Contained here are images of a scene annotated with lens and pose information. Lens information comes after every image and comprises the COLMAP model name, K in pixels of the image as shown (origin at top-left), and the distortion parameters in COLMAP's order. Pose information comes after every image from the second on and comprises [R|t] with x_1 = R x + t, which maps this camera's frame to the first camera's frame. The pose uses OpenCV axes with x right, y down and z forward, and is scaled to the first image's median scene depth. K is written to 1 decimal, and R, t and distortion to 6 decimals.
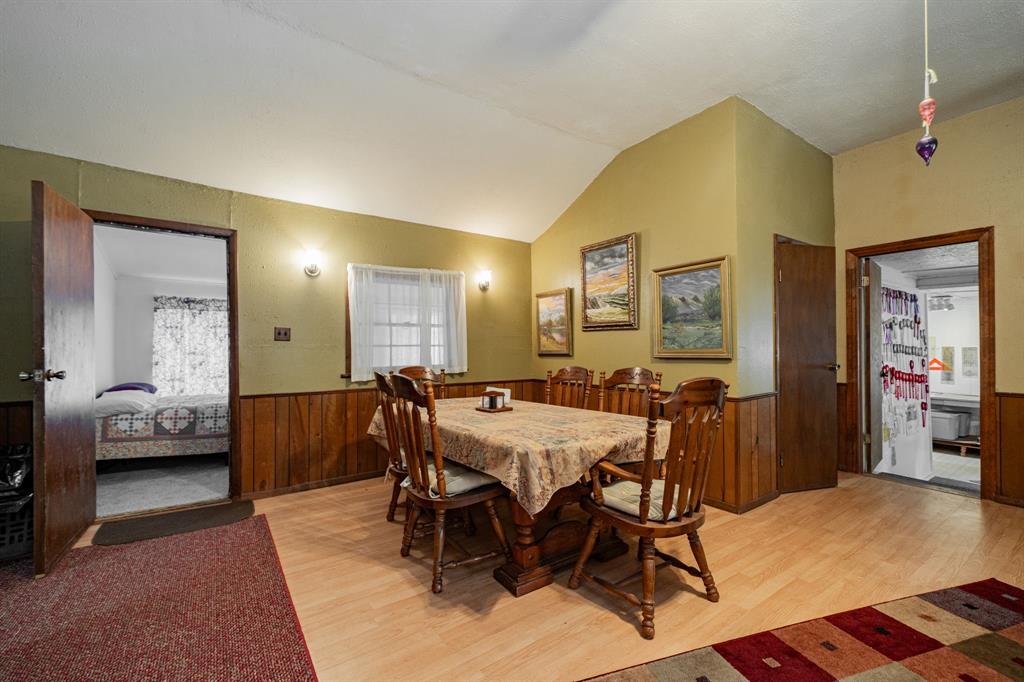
lens RADIAL K [[420.5, 0, 508.7], [0, 420.5, 342.6], [0, 0, 1]] dist [-0.000170, -0.000173]
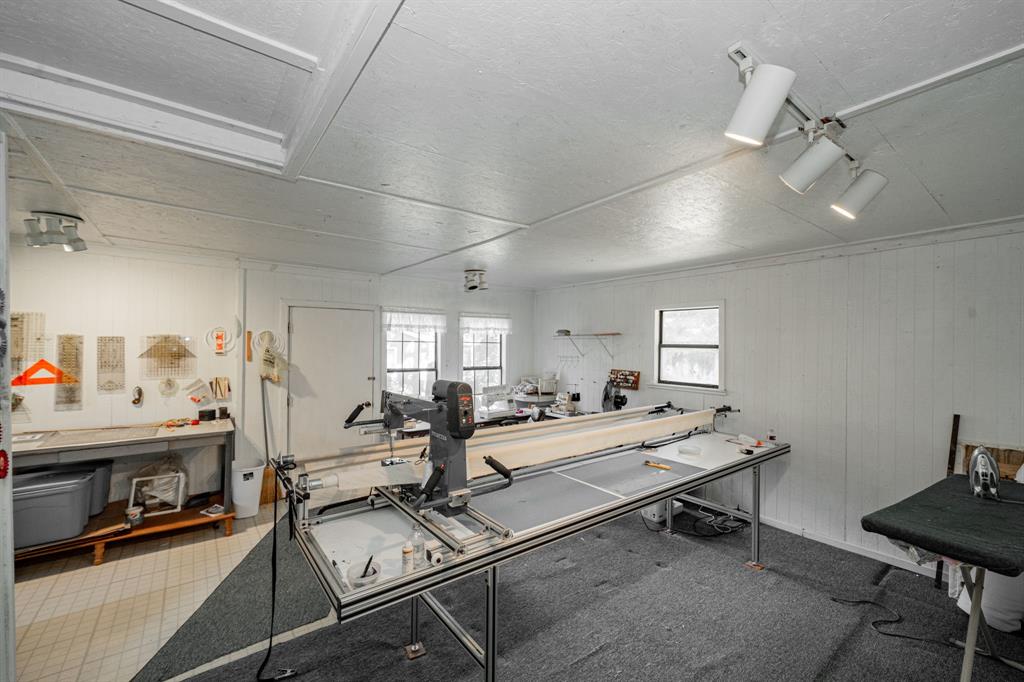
lens RADIAL K [[420.5, 0, 508.7], [0, 420.5, 342.6], [0, 0, 1]] dist [-0.000170, -0.000173]
pose [[-0.046199, 0.008630, 0.998895, 0.509558], [-0.008617, 0.999922, -0.009037, 0.018050], [-0.998895, -0.009025, -0.046121, 0.490217]]
